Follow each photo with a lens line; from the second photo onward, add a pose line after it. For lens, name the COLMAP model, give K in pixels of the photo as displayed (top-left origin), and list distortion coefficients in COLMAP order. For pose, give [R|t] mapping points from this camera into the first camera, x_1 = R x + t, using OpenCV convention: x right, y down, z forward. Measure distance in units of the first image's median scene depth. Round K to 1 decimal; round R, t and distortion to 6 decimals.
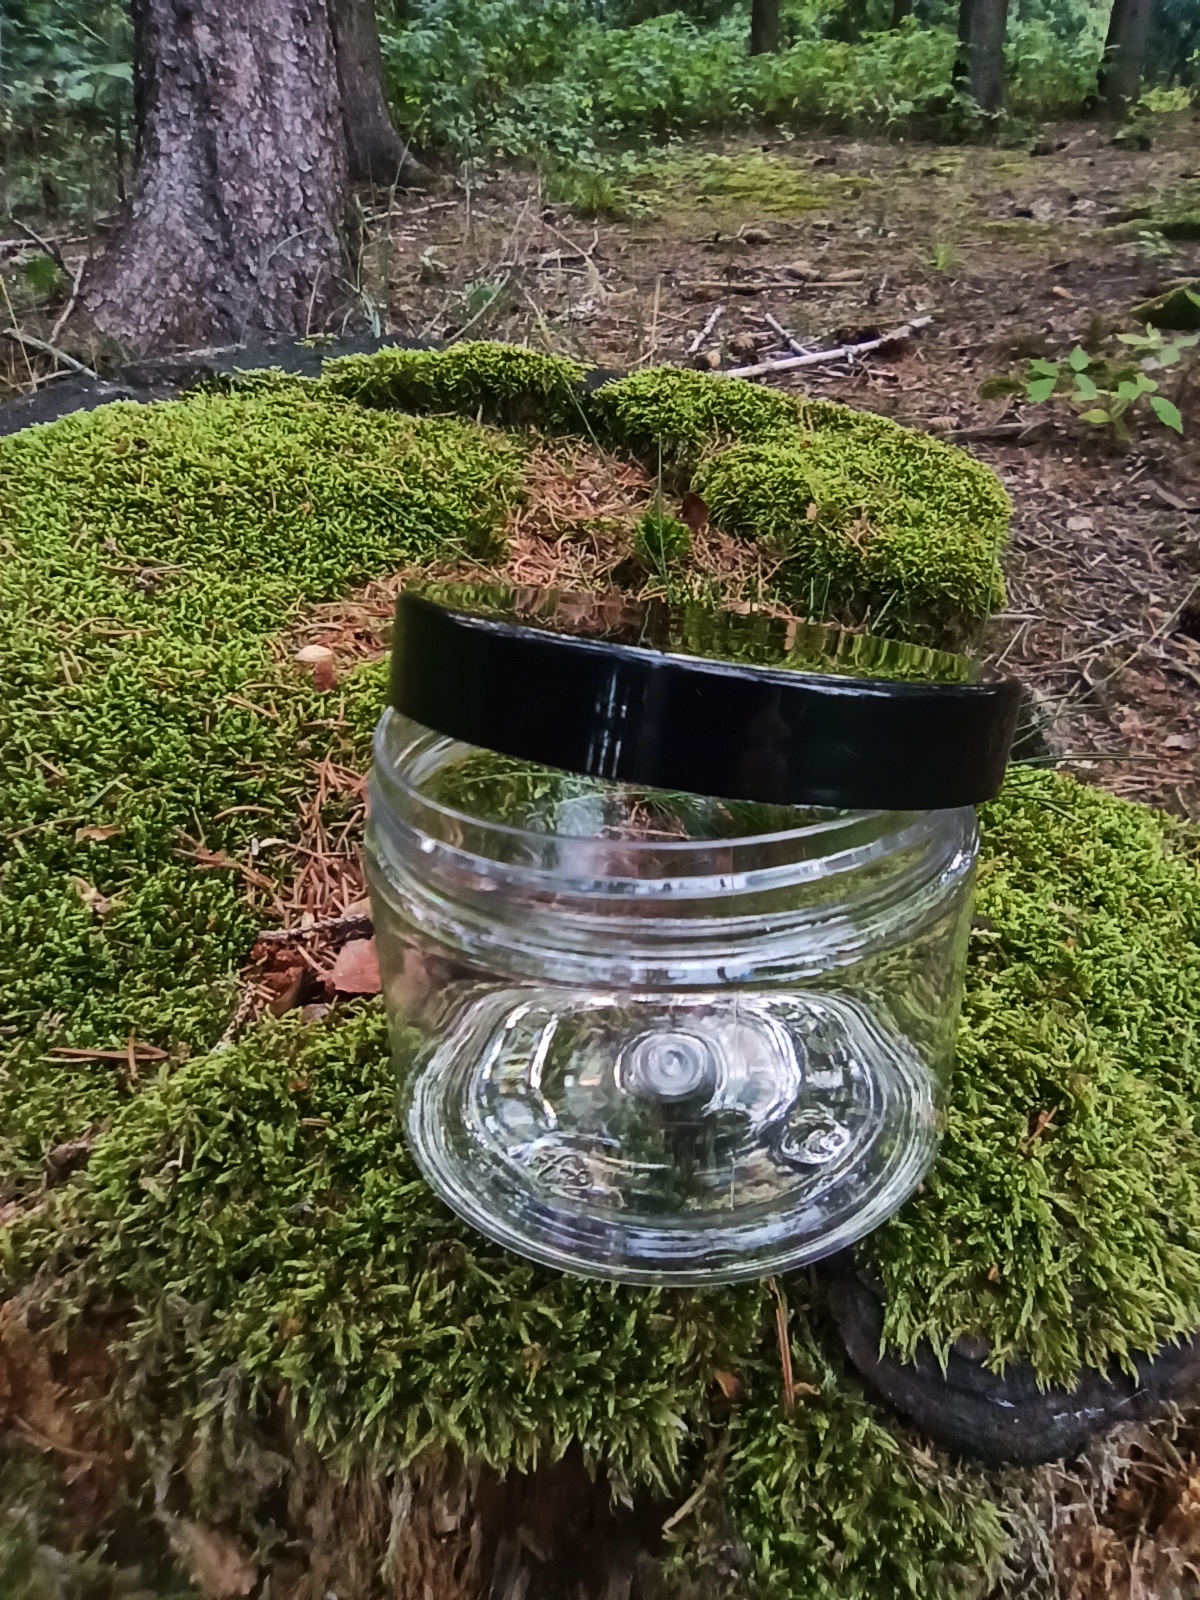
lens RADIAL K [[1150.4, 0, 626.5], [0, 1150.4, 796.9], [0, 0, 1]] dist [0.028793, -0.048516]
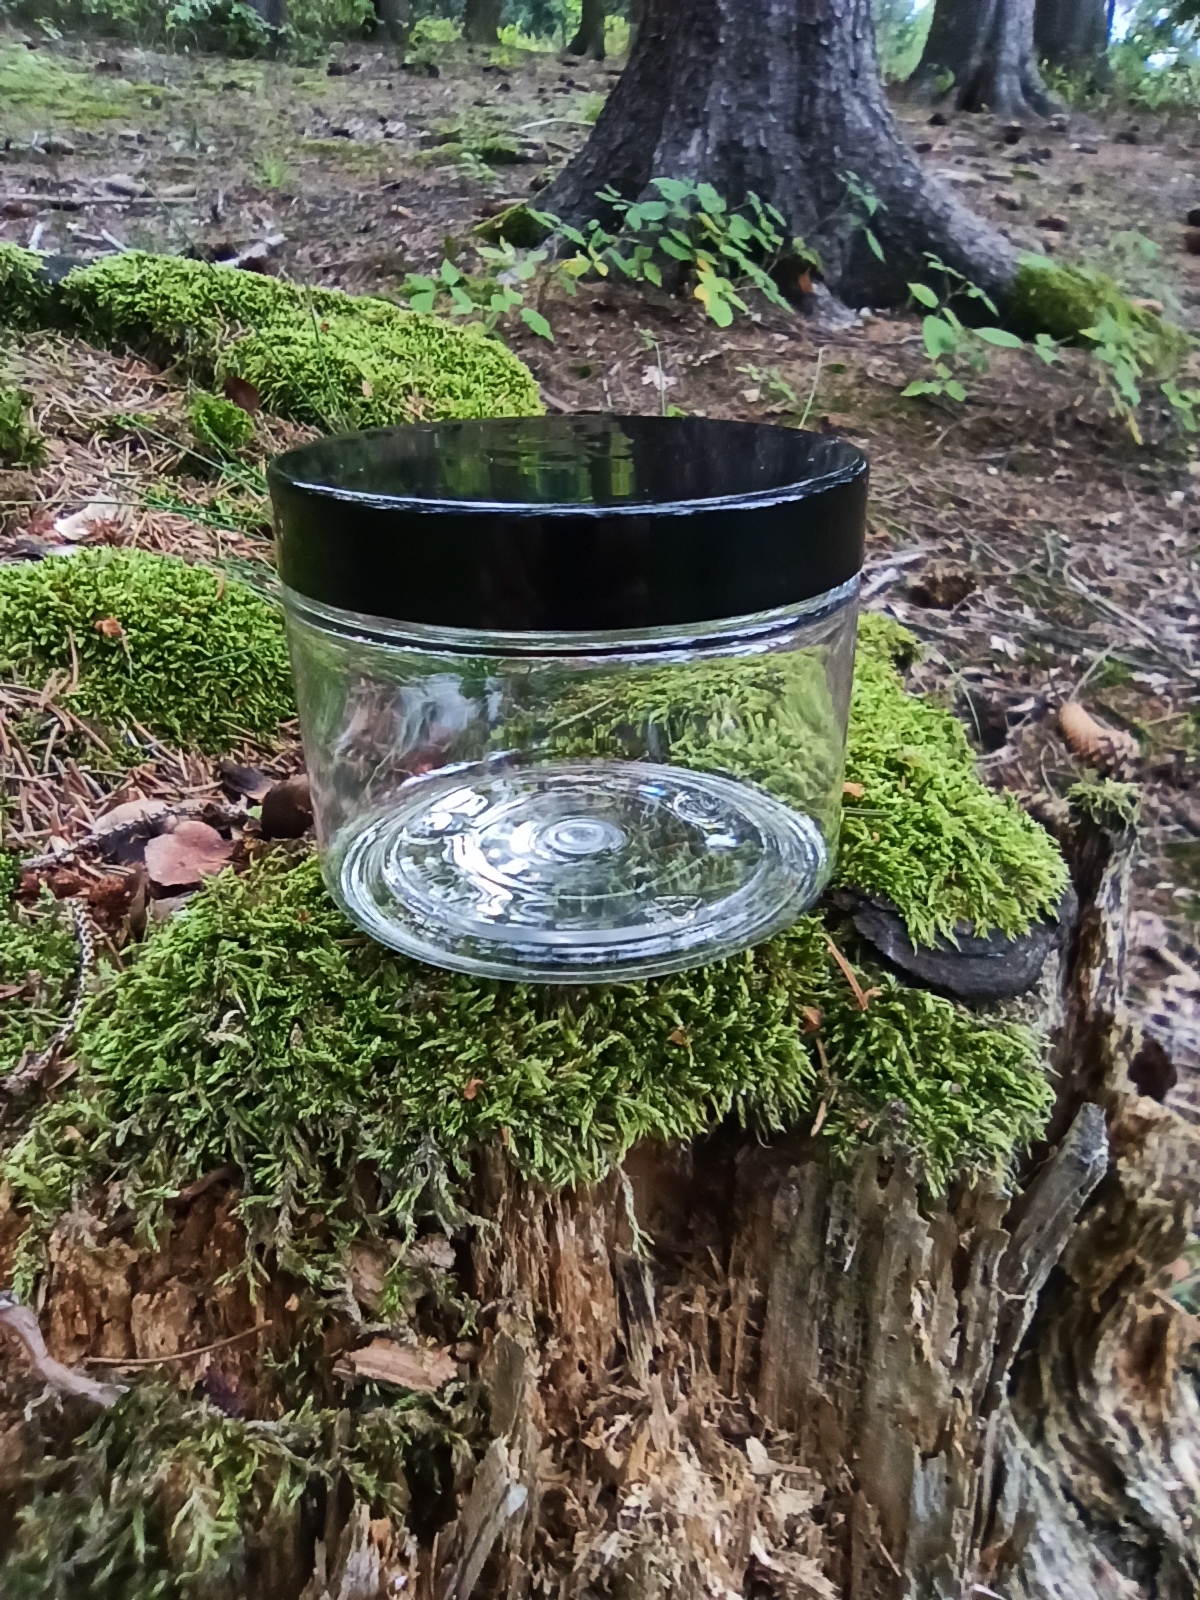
lens RADIAL K [[1167.6, 0, 636.6], [0, 1167.6, 801.5], [0, 0, 1]] dist [-0.011377, -0.000807]
pose [[0.858153, -0.217650, 0.464976, -0.277348], [0.193745, 0.976015, 0.099289, 0.066579], [-0.475433, 0.004882, 0.879738, 0.014691]]
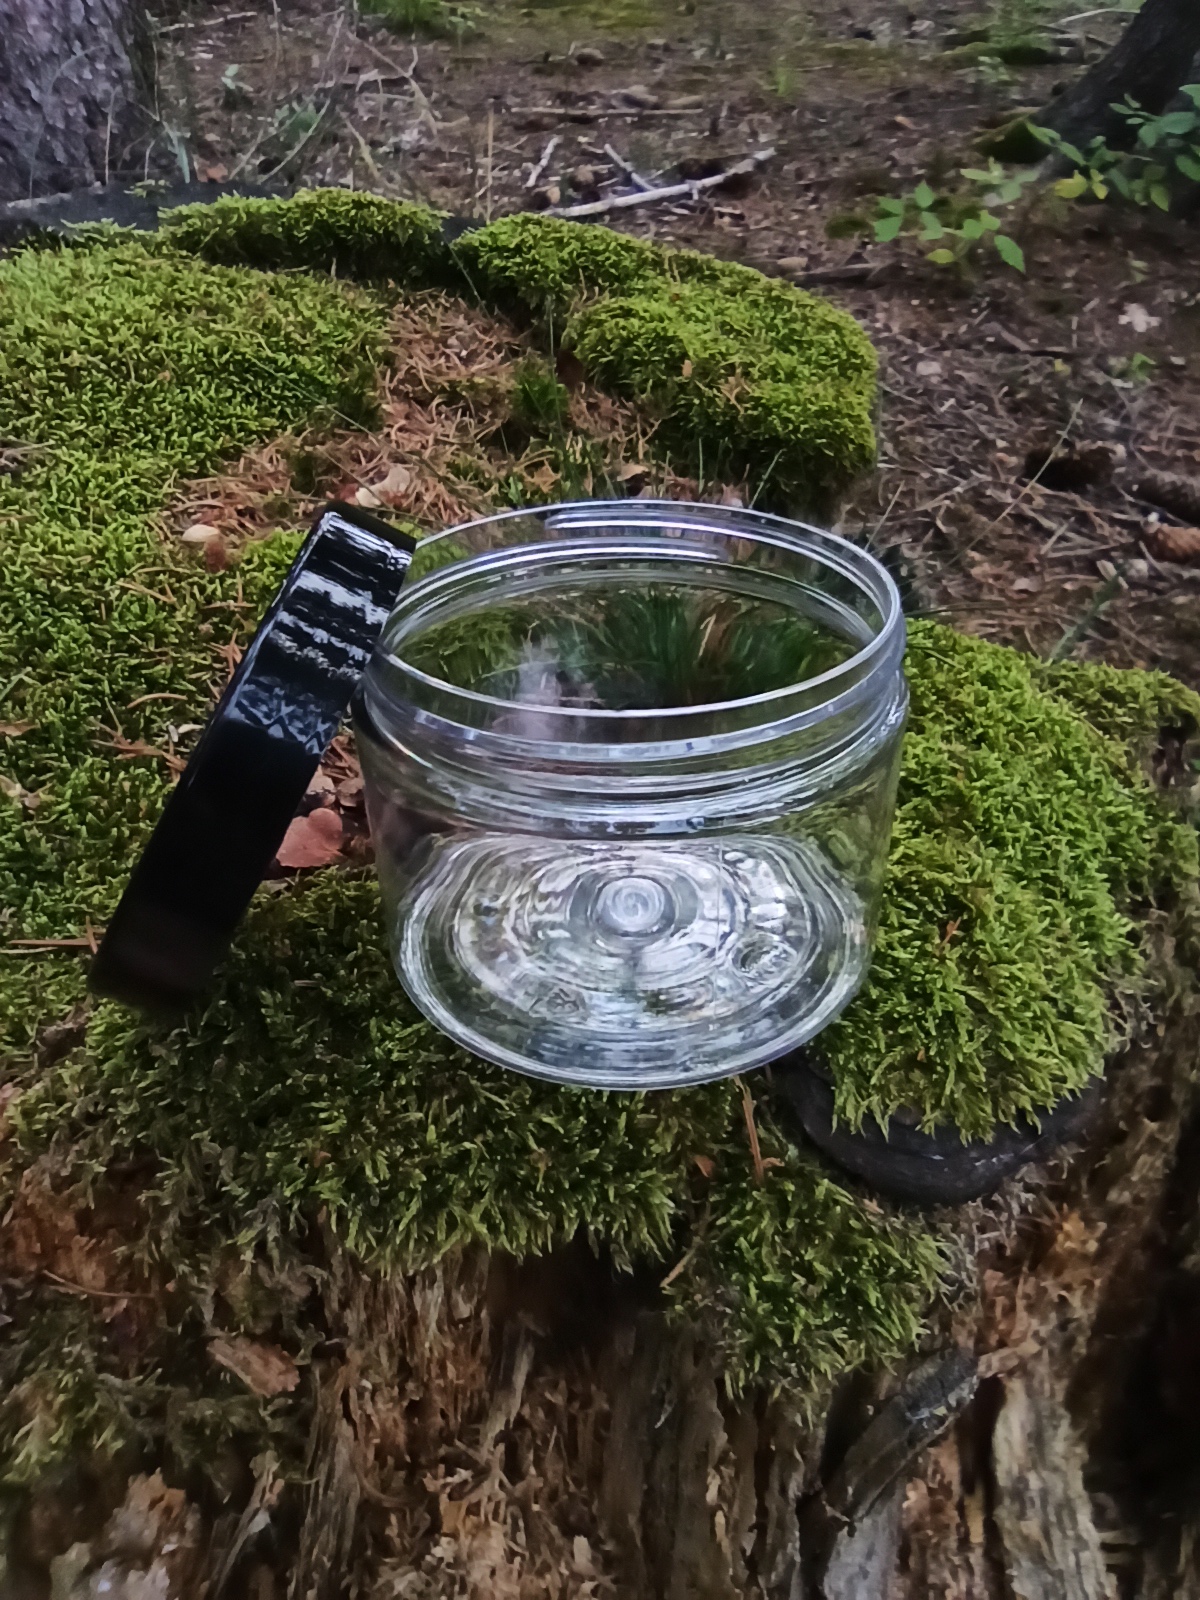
lens RADIAL K [[1162.5, 0, 629.2], [0, 1162.5, 800.6], [0, 0, 1]] dist [0.010596, -0.023814]
pose [[0.990897, -0.064978, 0.117902, -0.049594], [0.050396, 0.991163, 0.122704, -0.003266], [-0.124833, -0.115646, 0.985415, -0.051169]]
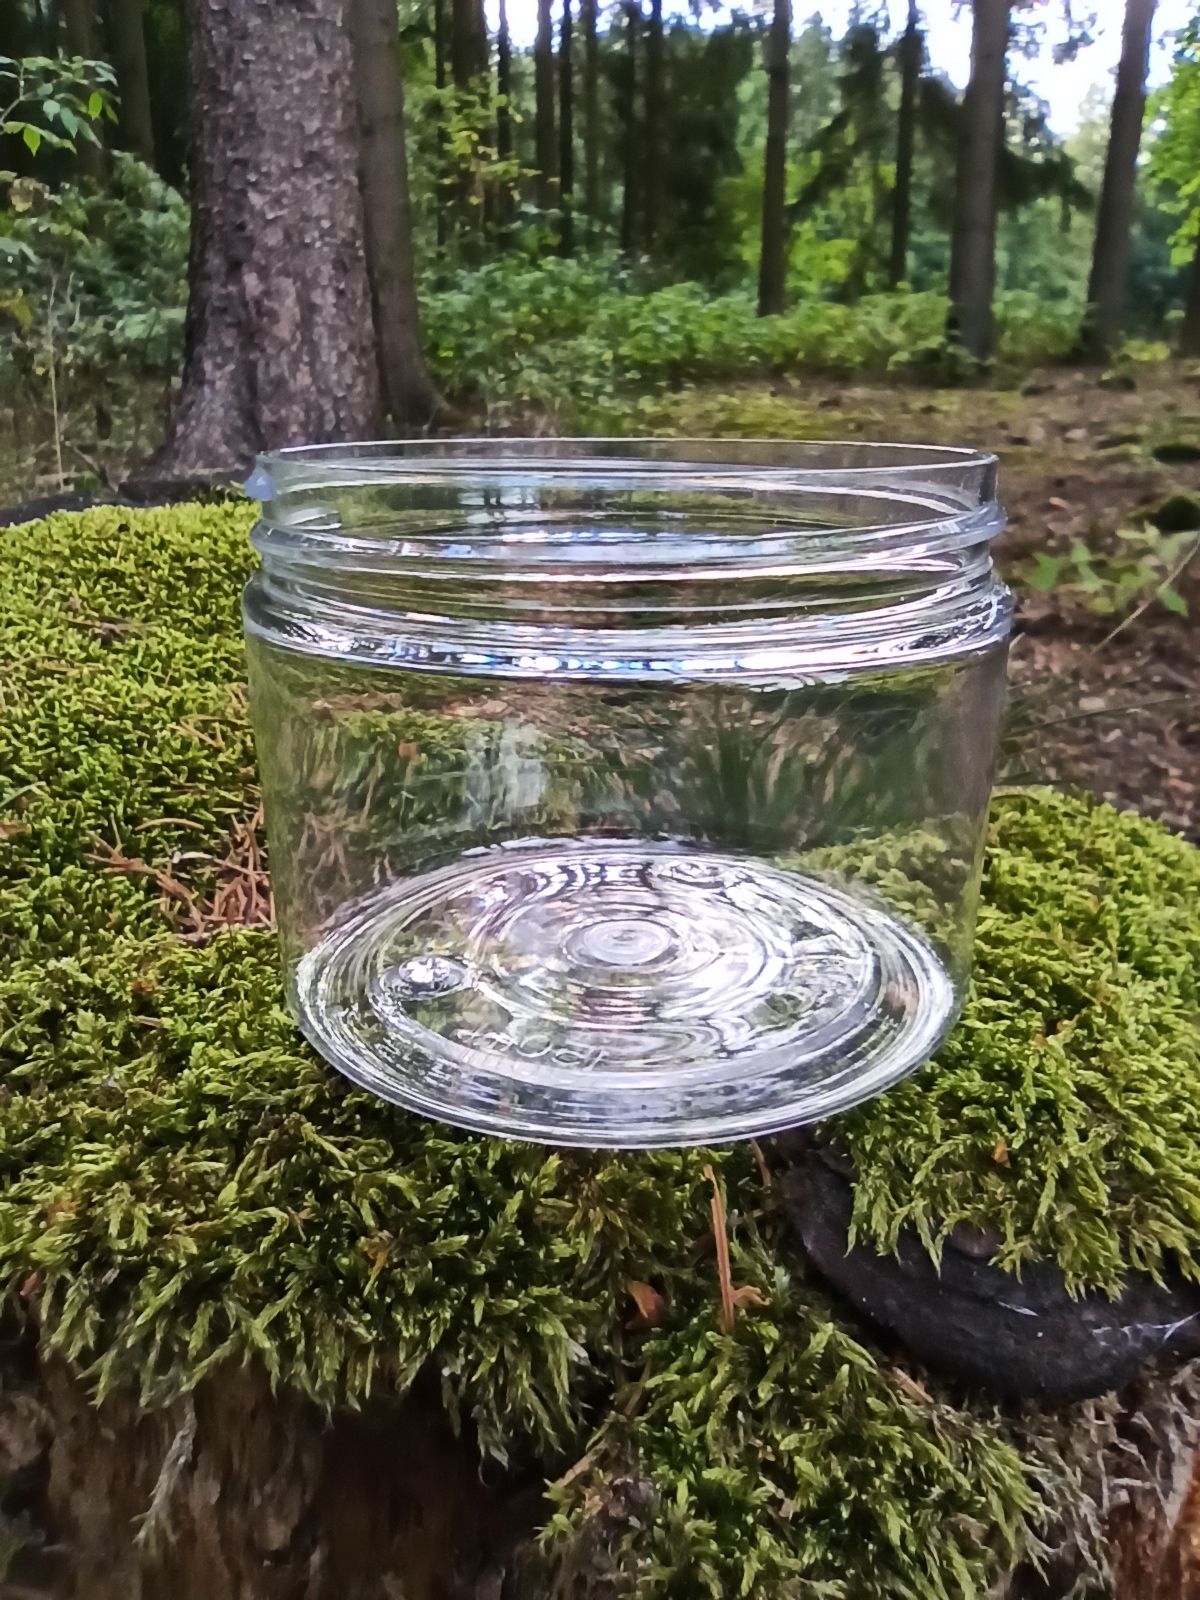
lens RADIAL K [[1162.5, 0, 629.2], [0, 1162.5, 800.6], [0, 0, 1]] dist [0.010596, -0.023814]
pose [[0.999847, -0.003707, -0.017118, 0.043685], [0.000441, 0.982367, -0.186960, 0.160207], [0.017509, 0.186924, 0.982218, 0.101324]]
